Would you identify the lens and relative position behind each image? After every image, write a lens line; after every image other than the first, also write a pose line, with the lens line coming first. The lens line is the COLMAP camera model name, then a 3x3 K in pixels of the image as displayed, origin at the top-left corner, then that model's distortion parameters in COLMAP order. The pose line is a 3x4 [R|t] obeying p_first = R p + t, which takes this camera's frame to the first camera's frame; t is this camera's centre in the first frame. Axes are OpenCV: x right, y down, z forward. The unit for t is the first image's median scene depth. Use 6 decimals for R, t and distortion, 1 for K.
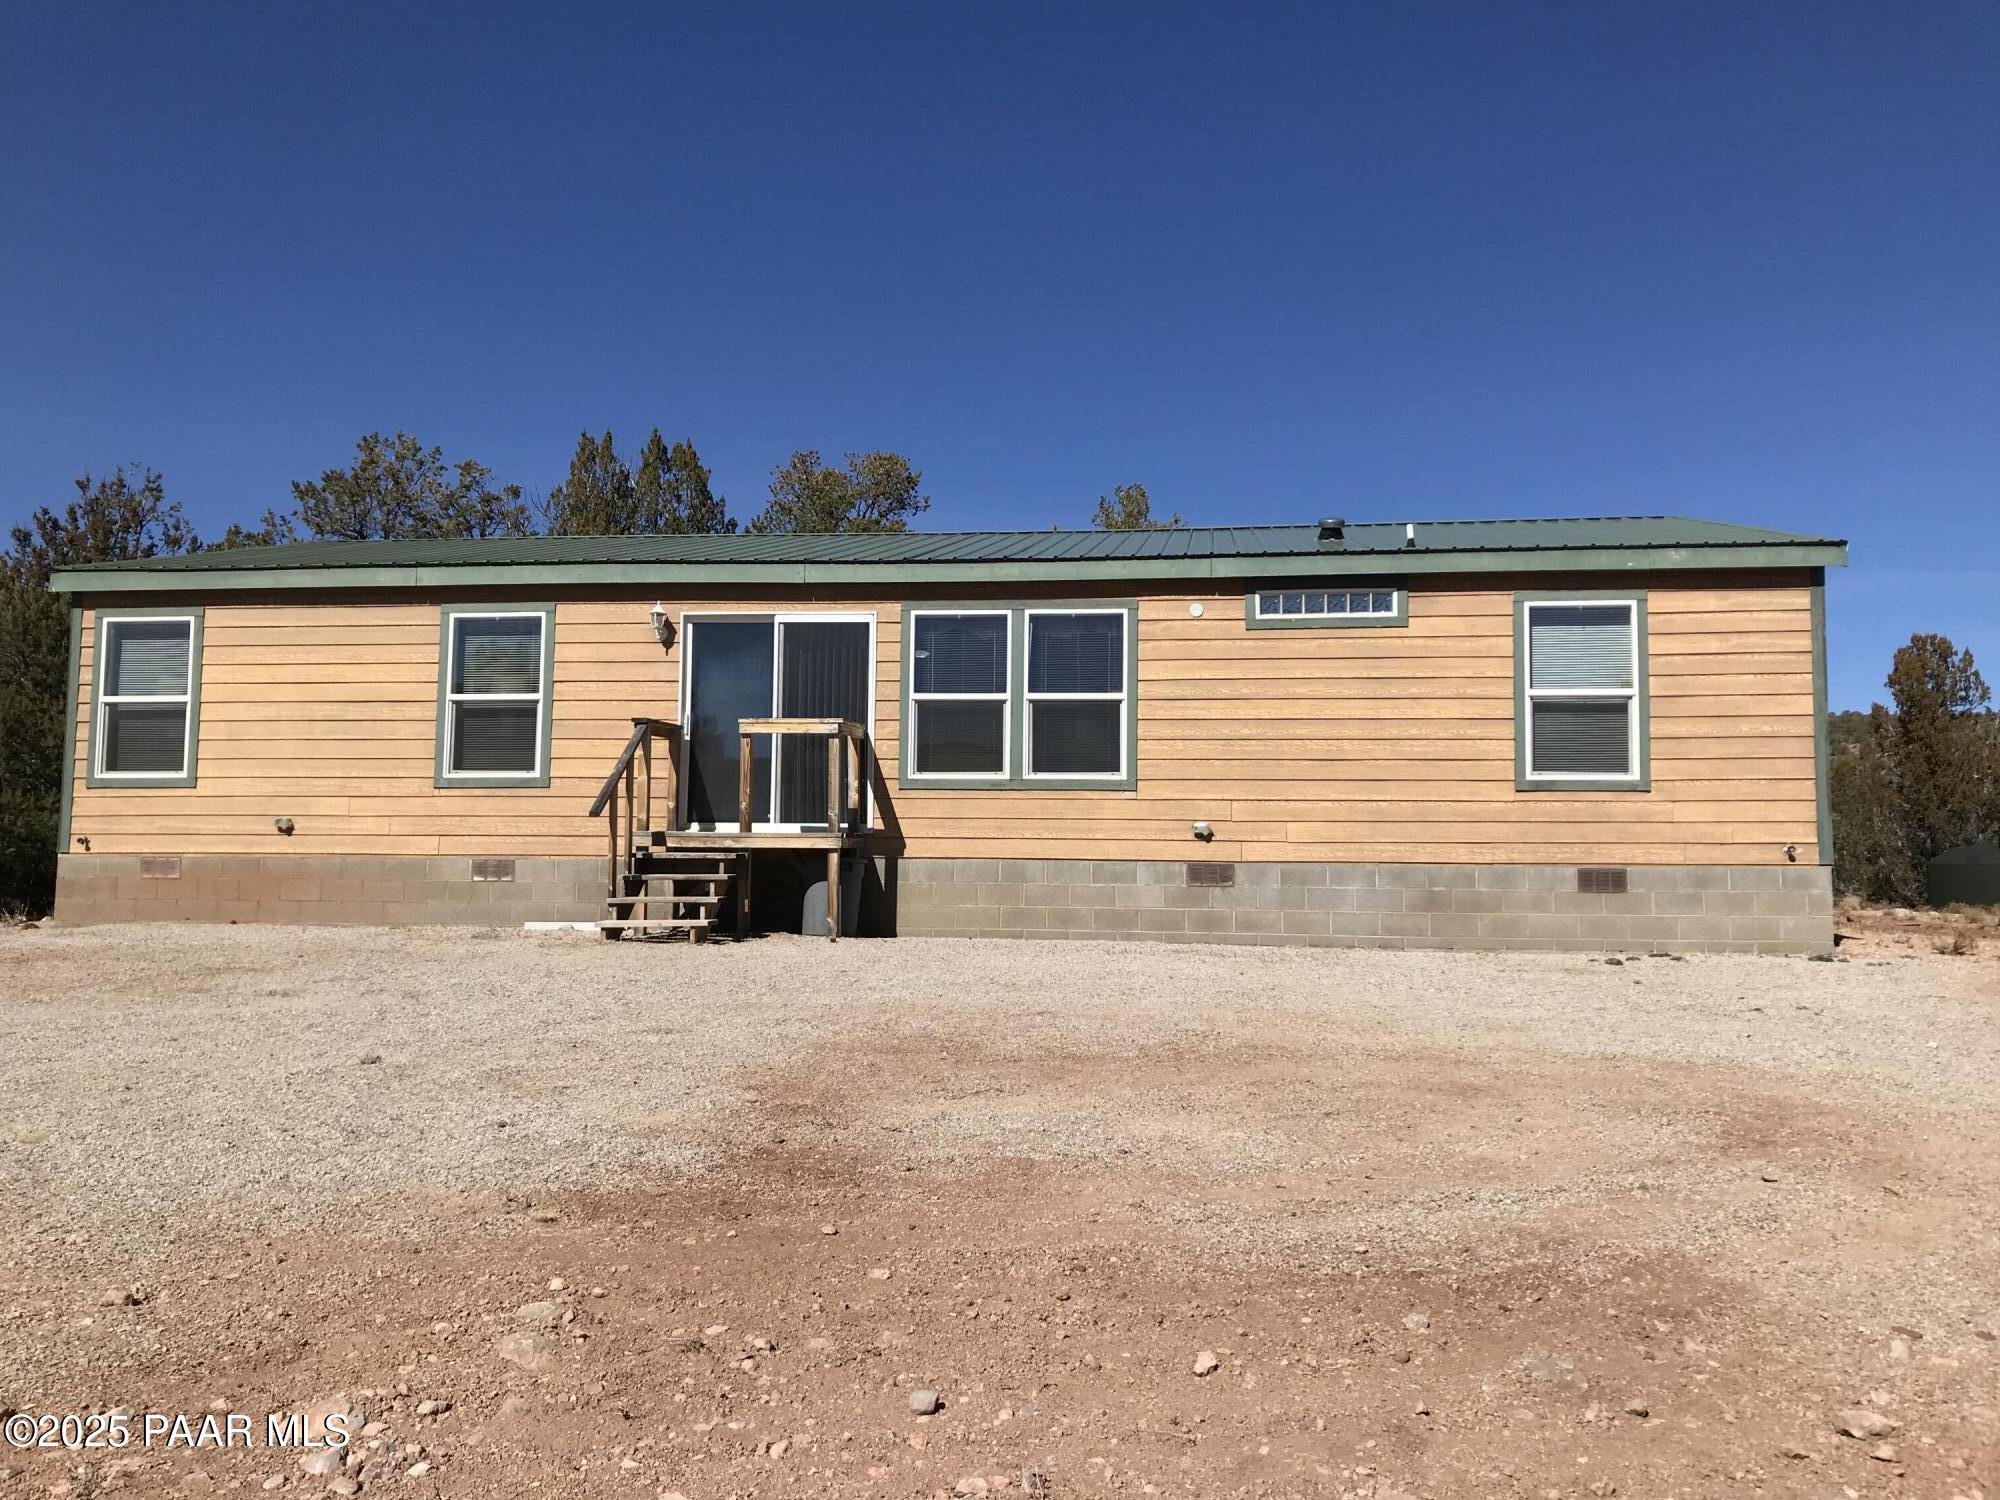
lens RADIAL K [[1625.2, 0, 1000.0], [0, 1625.2, 748.4], [0, 0, 1]] dist [0.031527, -0.047386]
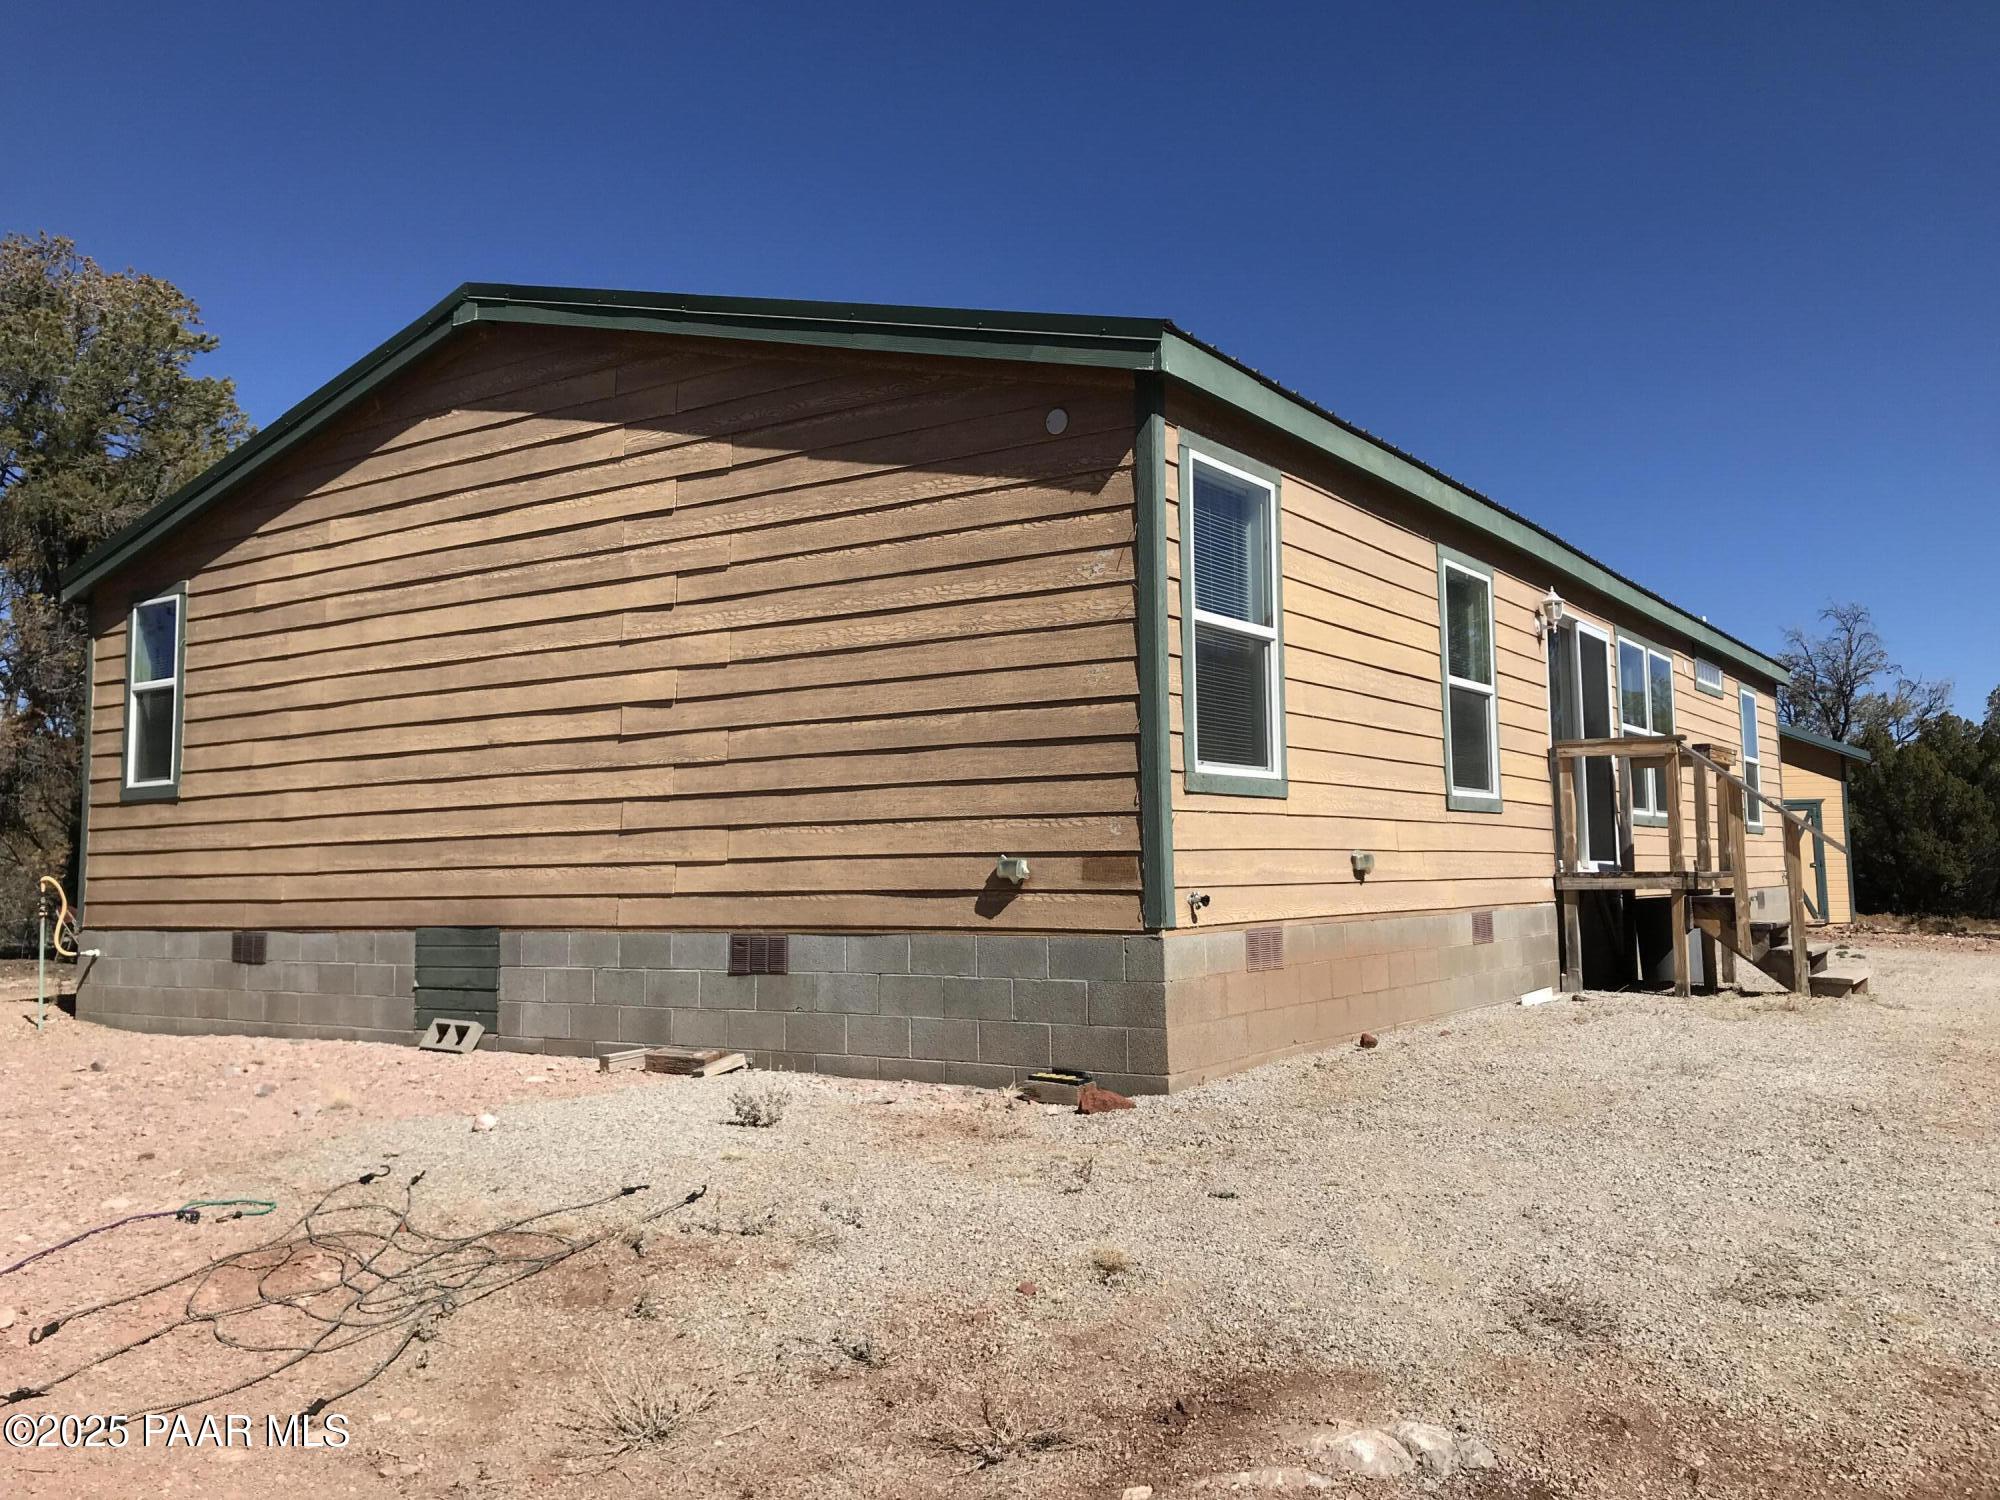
lens RADIAL K [[1625.2, 0, 1000.4], [0, 1625.2, 746.2], [0, 0, 1]] dist [0.031527, -0.047386]
pose [[0.477184, 0.057251, 0.876937, -1.024154], [-0.041802, 0.998225, -0.042422, 0.033885], [-0.877809, -0.016415, 0.478730, 0.830225]]
